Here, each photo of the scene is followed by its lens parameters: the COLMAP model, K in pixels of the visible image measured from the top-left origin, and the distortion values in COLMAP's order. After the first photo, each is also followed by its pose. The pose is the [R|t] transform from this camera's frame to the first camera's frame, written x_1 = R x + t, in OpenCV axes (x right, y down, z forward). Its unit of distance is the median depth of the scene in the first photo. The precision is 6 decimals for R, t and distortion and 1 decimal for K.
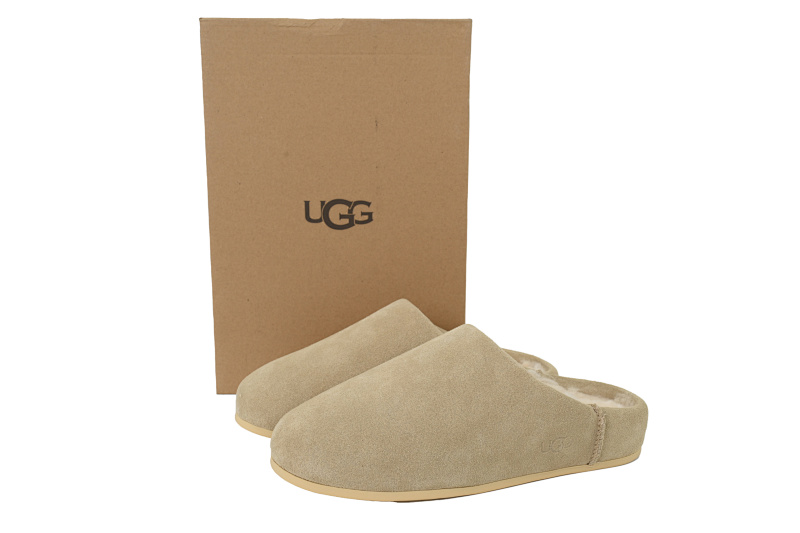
lens RADIAL K [[733.7, 0, 400.3], [0, 733.7, 266.0], [0, 0, 1]] dist [-0.000948, 0.000000]
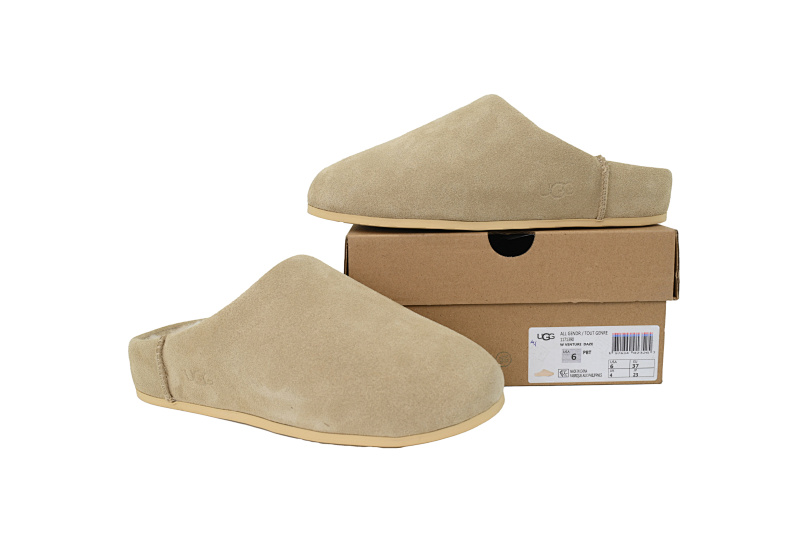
lens RADIAL K [[733.7, 0, 399.8], [0, 733.7, 266.7], [0, 0, 1]] dist [-0.000948, 0.000000]
pose [[0.955211, 0.021496, -0.295143, 0.317058], [-0.020603, 0.999769, 0.006136, 0.359491], [0.295206, 0.000220, 0.955434, -0.070902]]
